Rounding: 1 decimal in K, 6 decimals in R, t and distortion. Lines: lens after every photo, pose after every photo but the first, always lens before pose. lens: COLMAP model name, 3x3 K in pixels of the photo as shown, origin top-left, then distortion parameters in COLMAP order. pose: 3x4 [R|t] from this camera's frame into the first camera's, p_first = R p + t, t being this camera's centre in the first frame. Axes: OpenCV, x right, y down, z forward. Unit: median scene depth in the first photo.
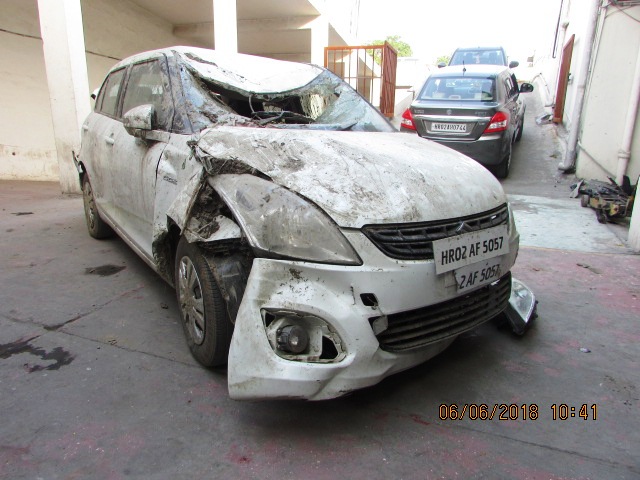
lens RADIAL K [[458.9, 0, 313.9], [0, 458.9, 238.5], [0, 0, 1]] dist [-0.024009, 0.008042]
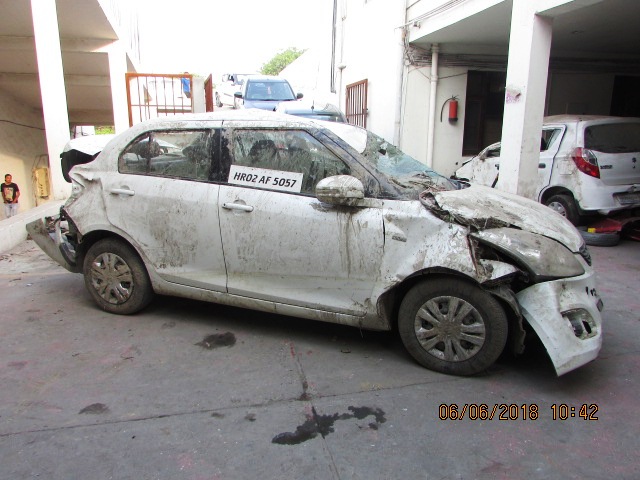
lens RADIAL K [[458.9, 0, 313.9], [0, 458.9, 238.5], [0, 0, 1]] dist [-0.024009, 0.008042]
pose [[0.819446, -0.146660, 0.554075, -1.118403], [0.162082, 0.986545, 0.021422, -0.182894], [-0.549762, 0.072252, 0.832191, 0.111492]]
